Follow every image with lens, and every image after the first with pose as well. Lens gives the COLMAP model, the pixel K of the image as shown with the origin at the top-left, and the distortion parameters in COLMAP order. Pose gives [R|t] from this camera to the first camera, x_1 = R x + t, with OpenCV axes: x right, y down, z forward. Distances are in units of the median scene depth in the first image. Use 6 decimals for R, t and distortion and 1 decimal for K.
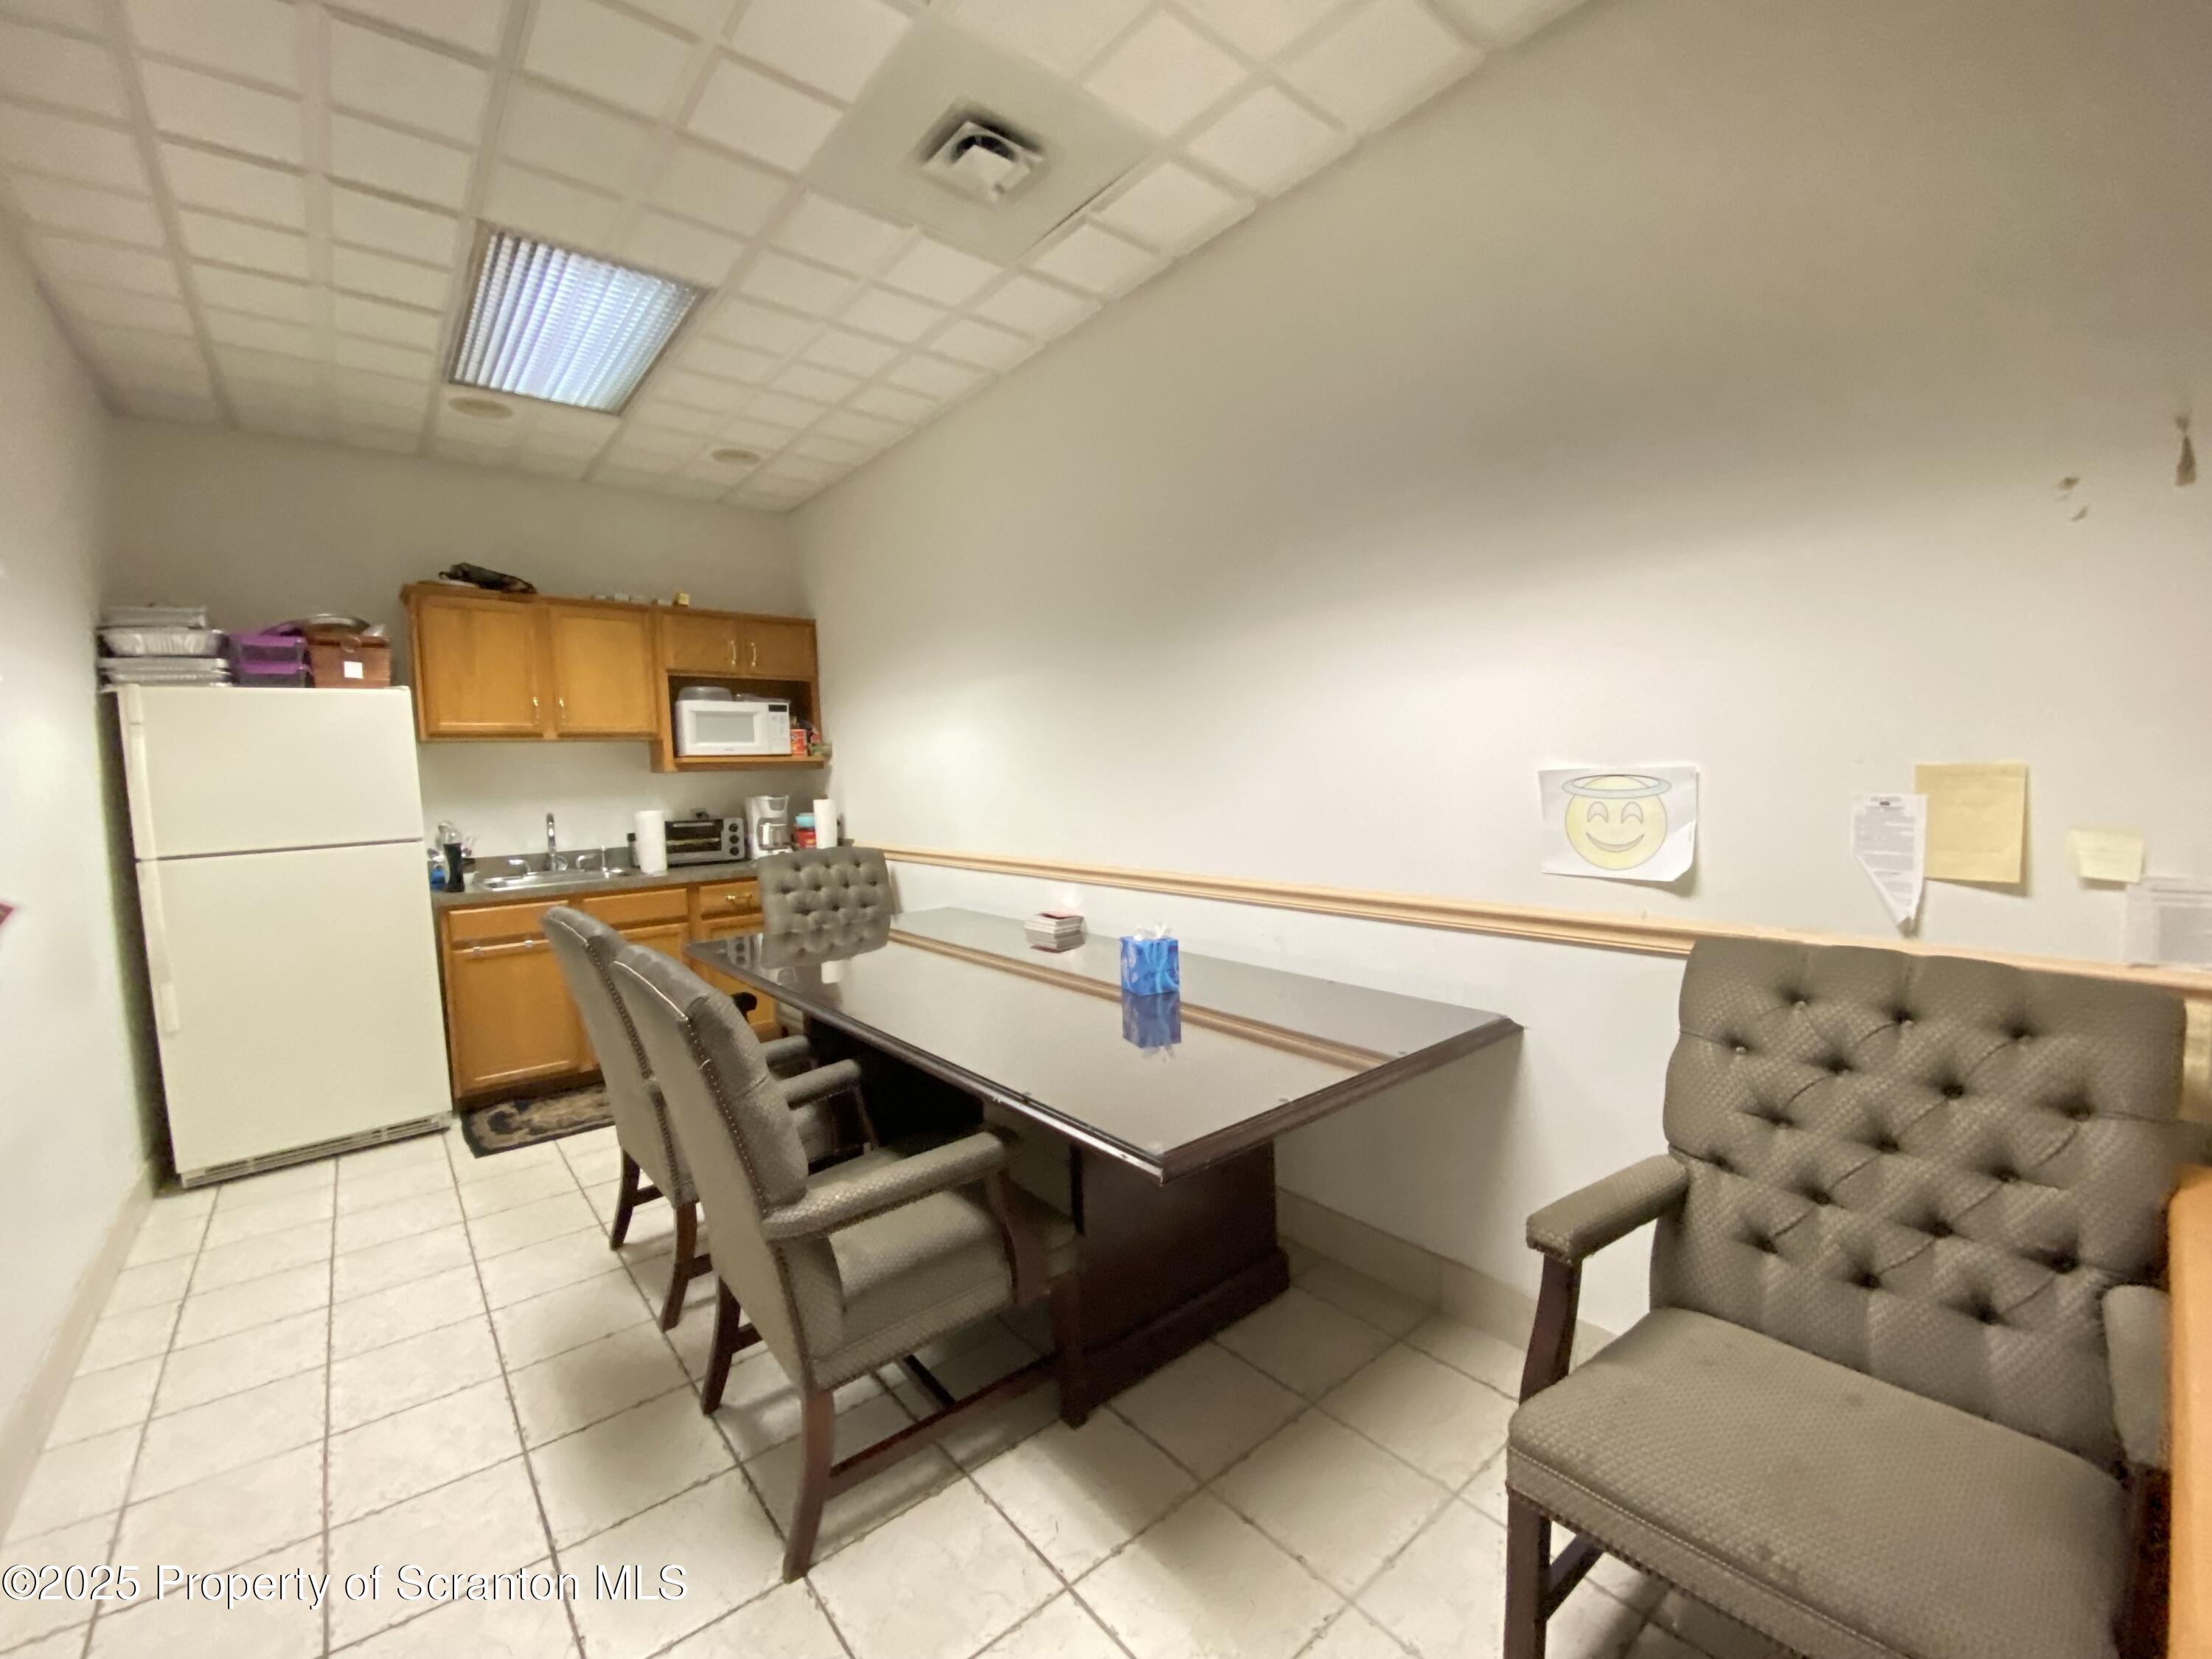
lens RADIAL K [[906.4, 0, 1109.0], [0, 906.4, 828.6], [0, 0, 1]] dist [0.005891, -0.011515]
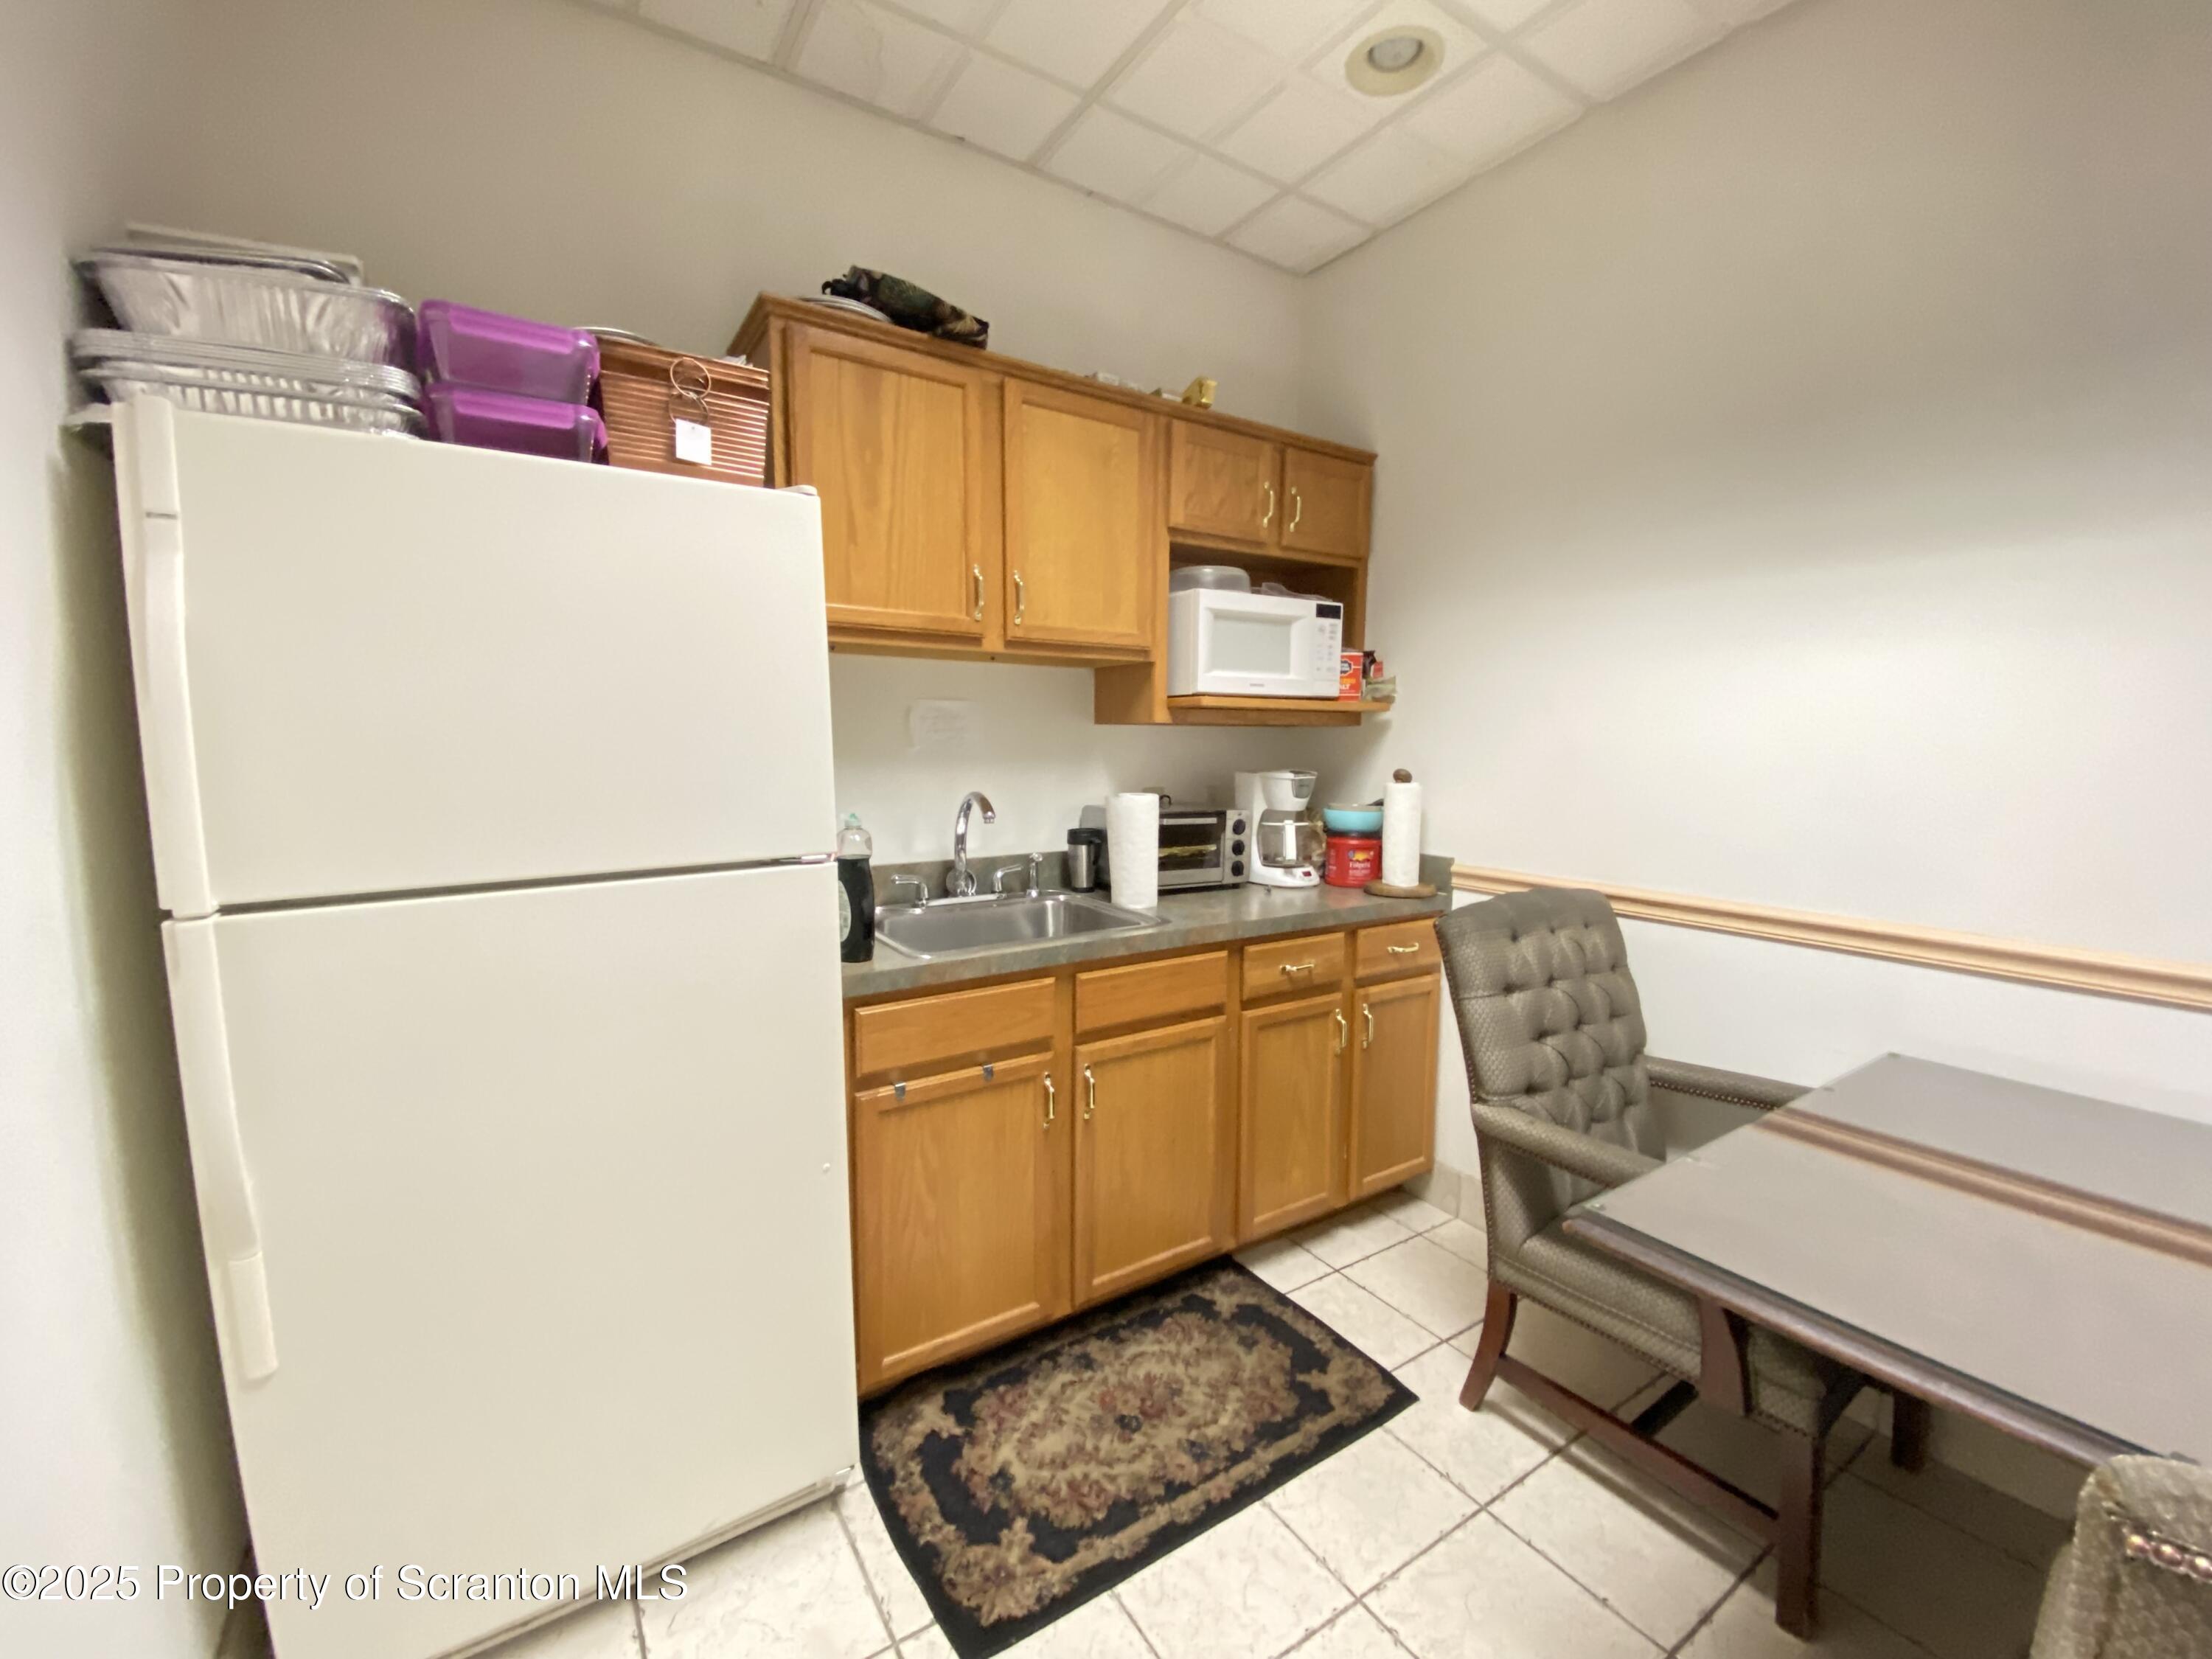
lens RADIAL K [[906.4, 0, 1106.9], [0, 906.4, 831.6], [0, 0, 1]] dist [0.005891, -0.011515]
pose [[0.990260, 0.049165, -0.130261, -0.464423], [-0.044212, 0.998195, 0.040652, -0.018355], [0.132024, -0.034497, 0.990646, 0.482875]]
